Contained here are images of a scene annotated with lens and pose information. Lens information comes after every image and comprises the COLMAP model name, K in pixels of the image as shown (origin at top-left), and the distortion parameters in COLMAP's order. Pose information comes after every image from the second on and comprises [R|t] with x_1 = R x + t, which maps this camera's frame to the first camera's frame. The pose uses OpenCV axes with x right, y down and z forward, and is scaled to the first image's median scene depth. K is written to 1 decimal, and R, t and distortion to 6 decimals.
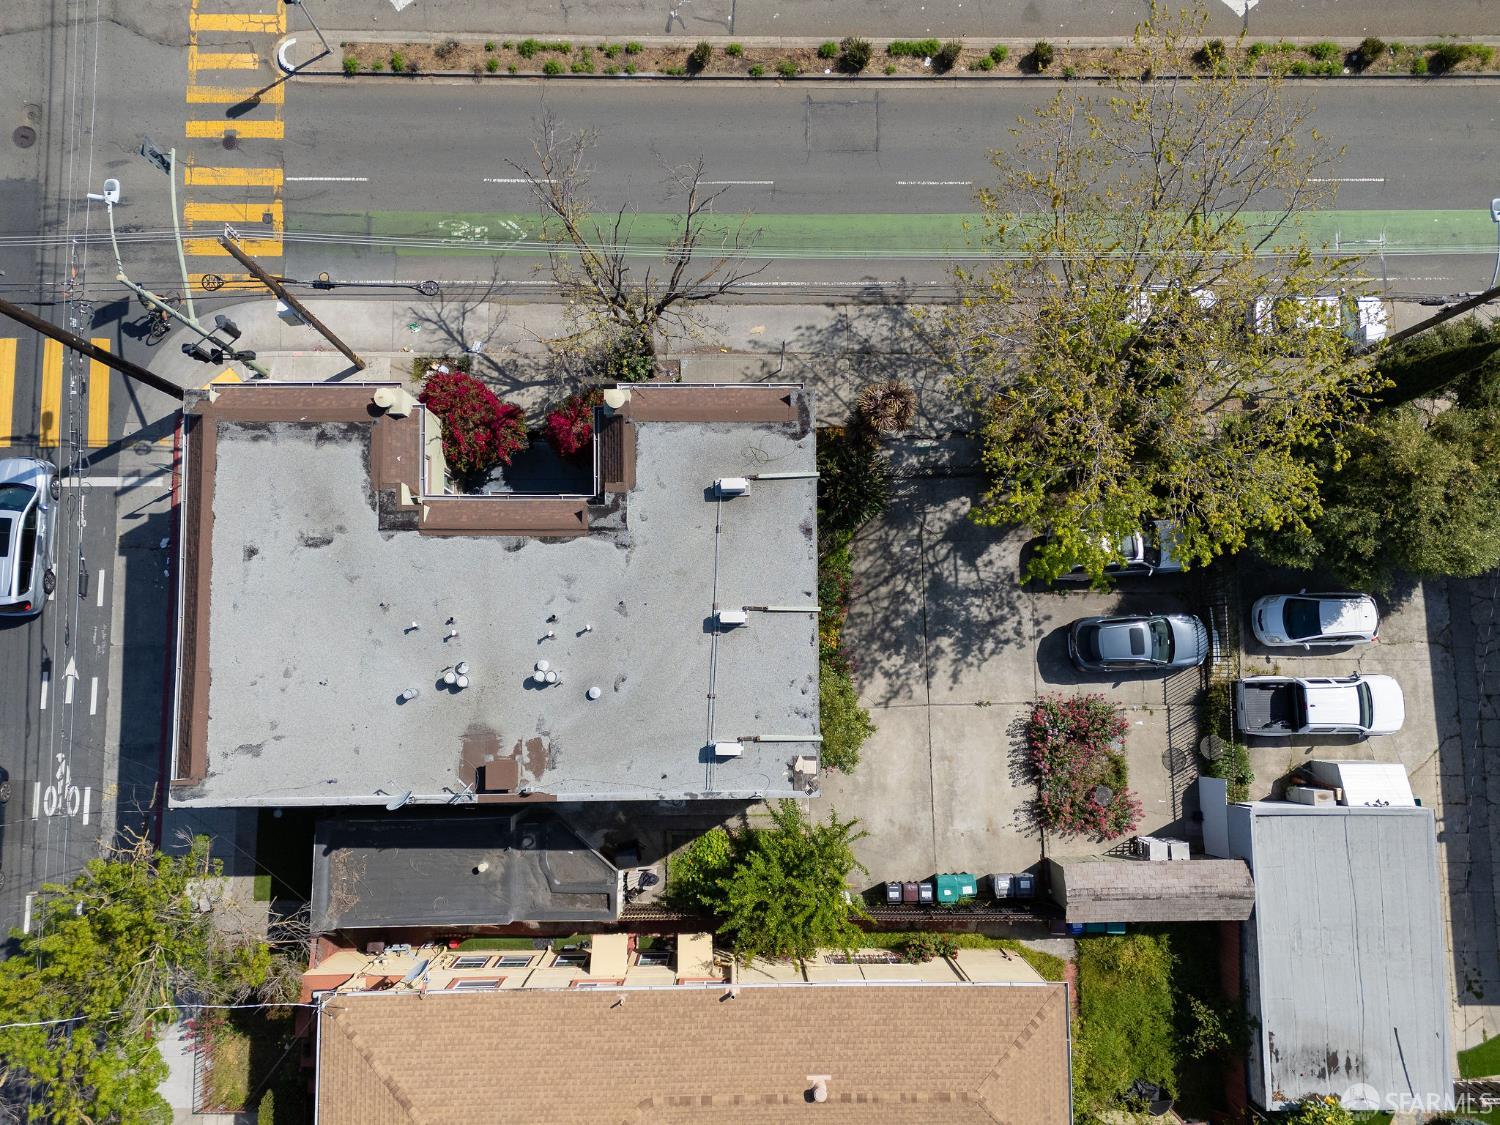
lens RADIAL K [[1099.8, 0, 750.9], [0, 1099.8, 566.6], [0, 0, 1]] dist [0.079906, -0.086070]
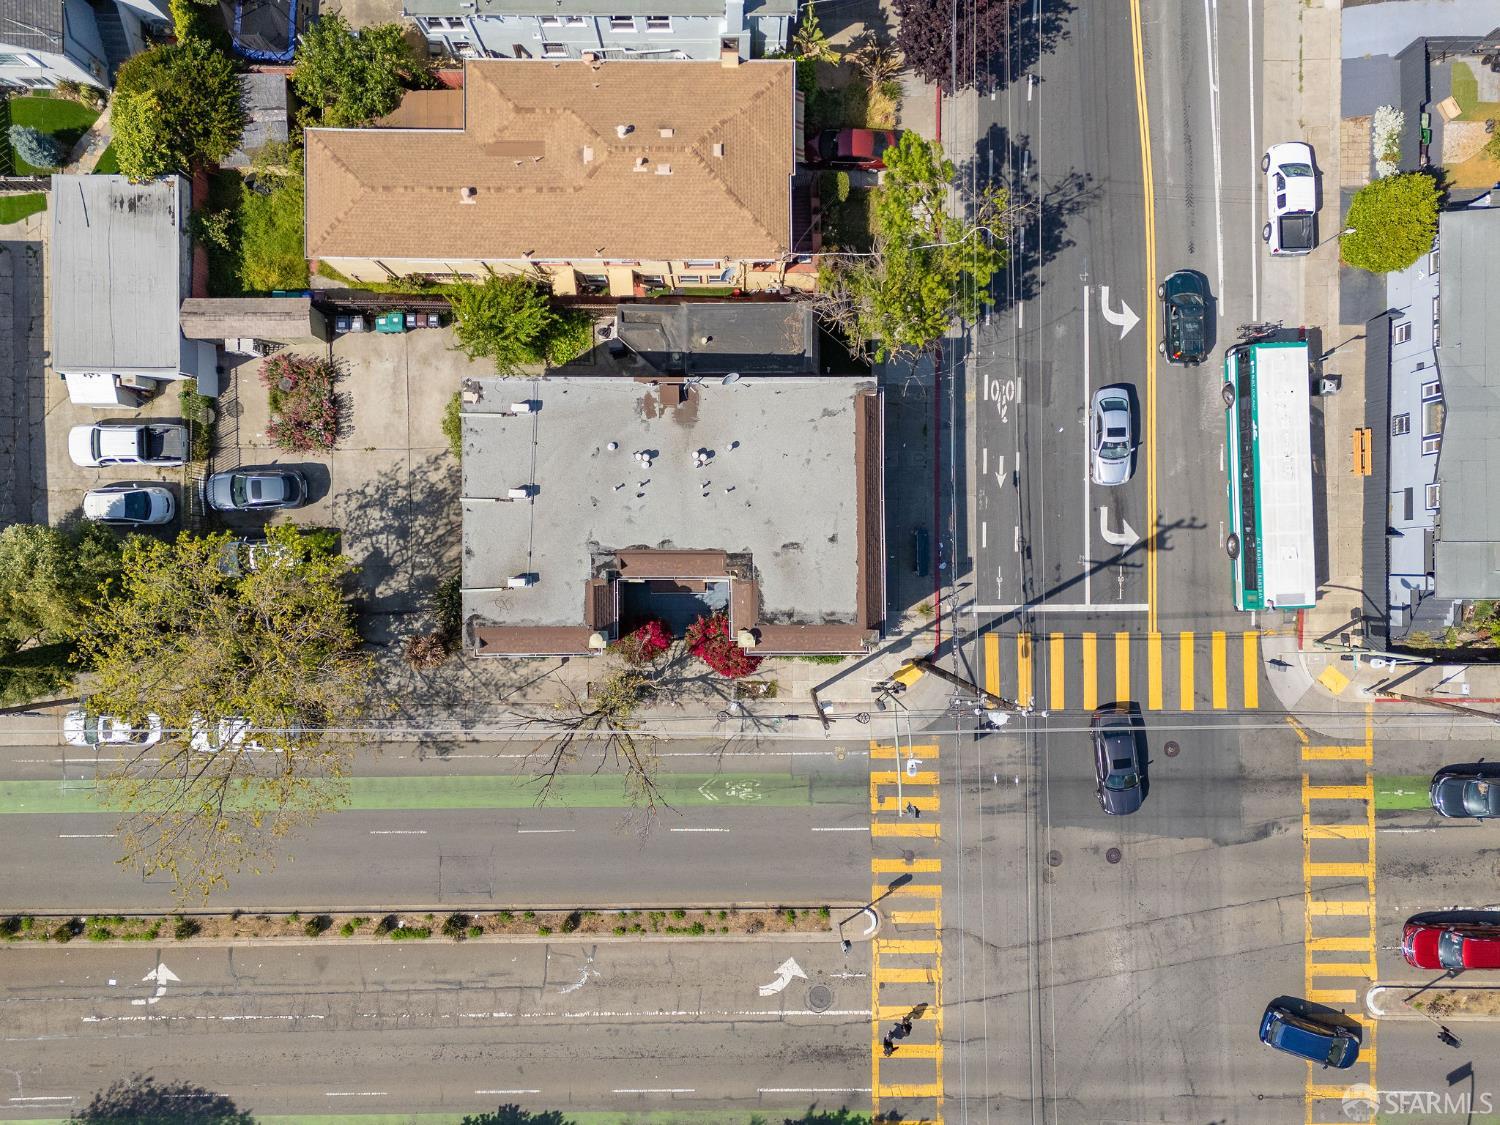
lens RADIAL K [[1099.8, 0, 750.9], [0, 1099.8, 566.6], [0, 0, 1]] dist [0.079906, -0.086070]
pose [[-0.999599, -0.004773, -0.027919, -0.246276], [0.002075, -0.995390, 0.095884, -0.165810], [-0.028248, 0.095787, 0.995001, -0.429370]]
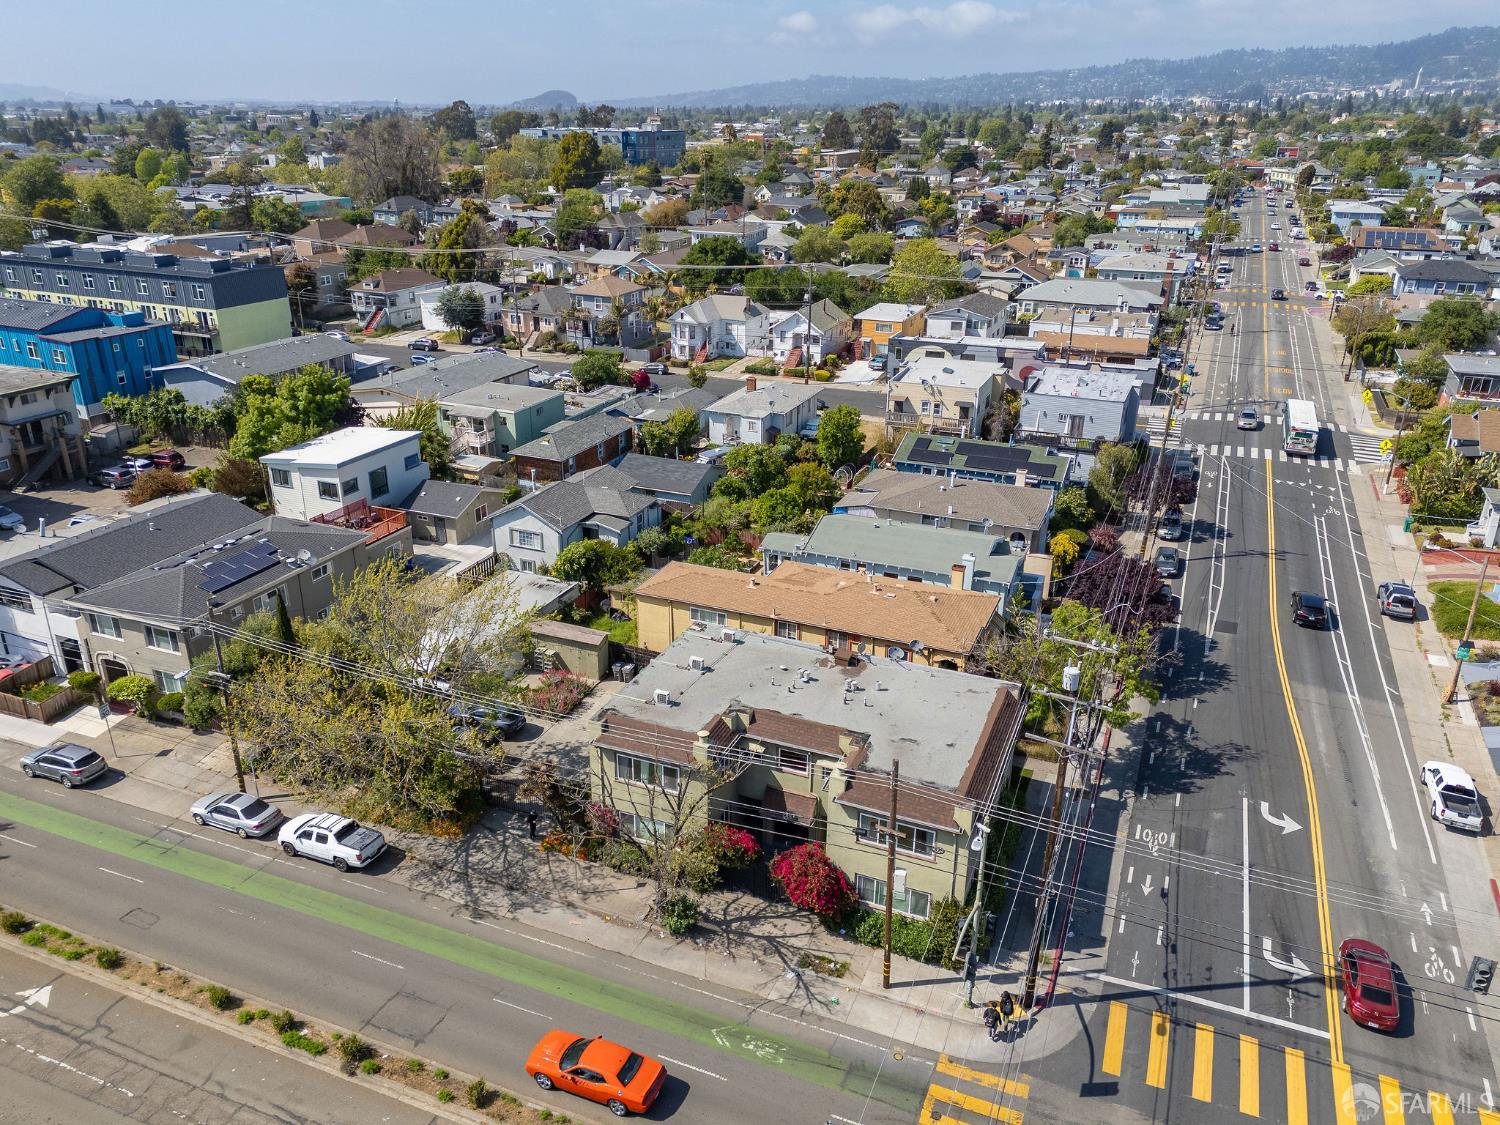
lens RADIAL K [[1099.8, 0, 750.9], [0, 1099.8, 566.6], [0, 0, 1]] dist [0.079906, -0.086070]
pose [[-0.919259, -0.170013, 0.355047, -0.593524], [0.389242, -0.257906, 0.884294, -1.226901], [-0.058773, 0.951094, 0.303259, 0.246026]]
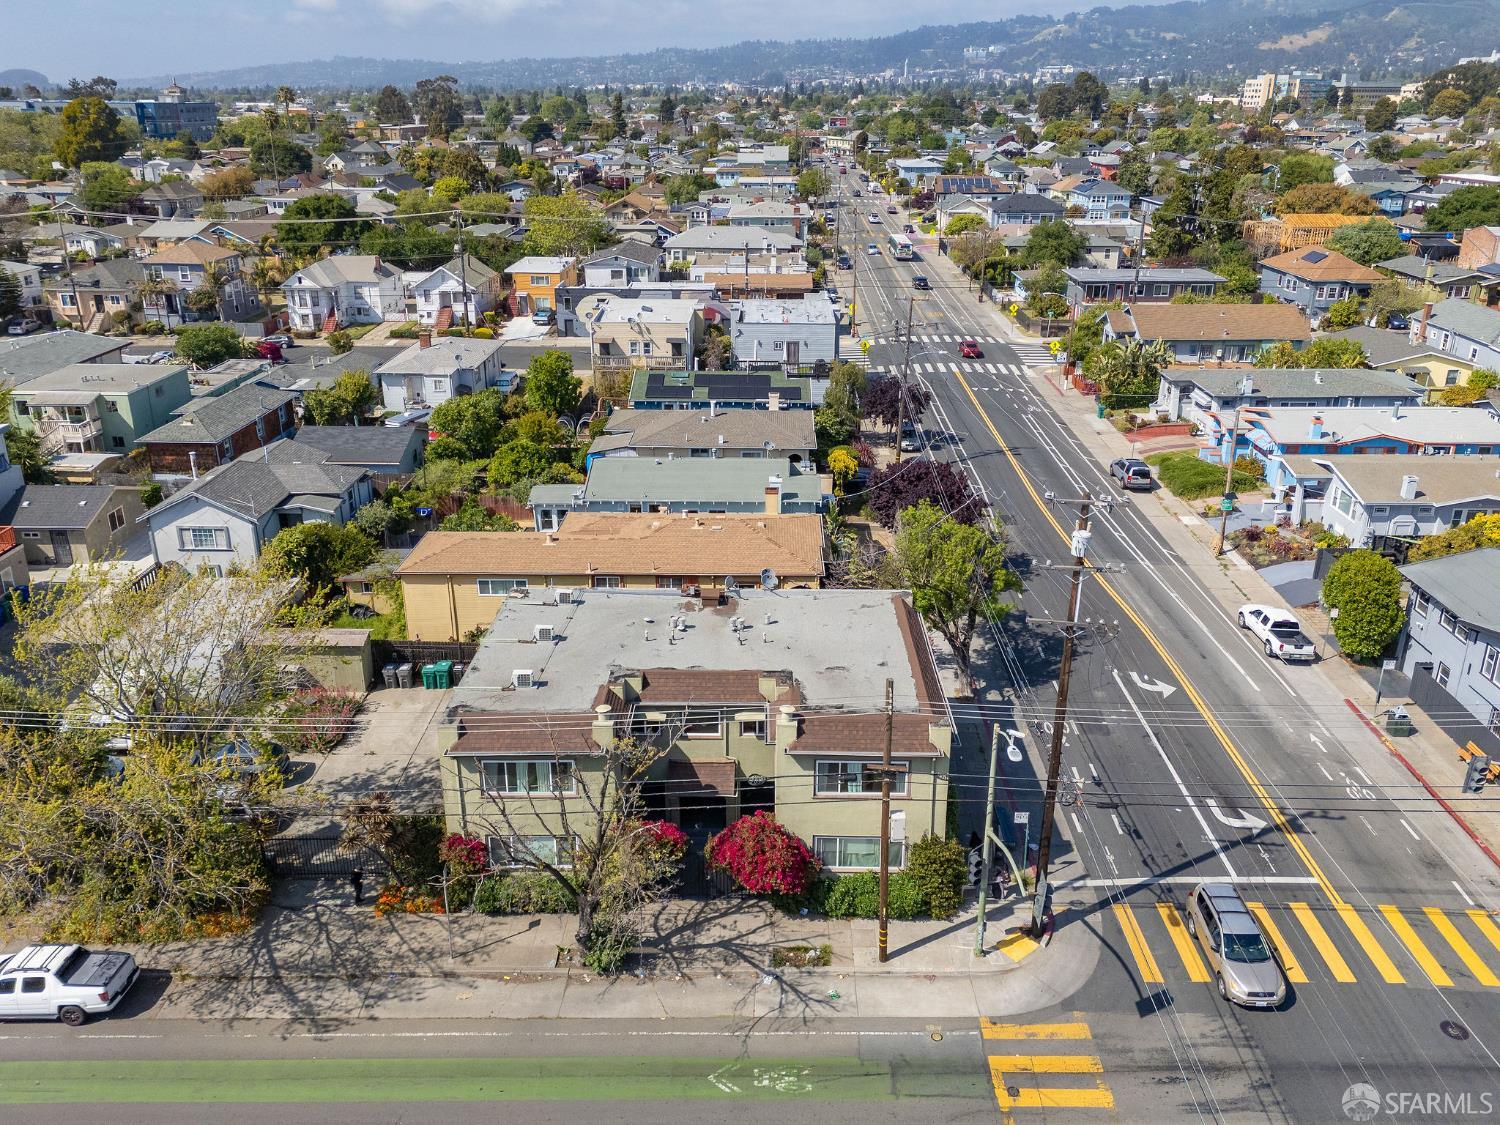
lens RADIAL K [[1125.6, 0, 775.6], [0, 1125.6, 505.6], [0, 0, 1]] dist [0.068975, -0.062490]
pose [[-0.999771, -0.020951, 0.004259, -0.267238], [0.009338, -0.248759, 0.968520, -1.110536], [-0.019232, 0.968339, 0.248898, 0.390049]]
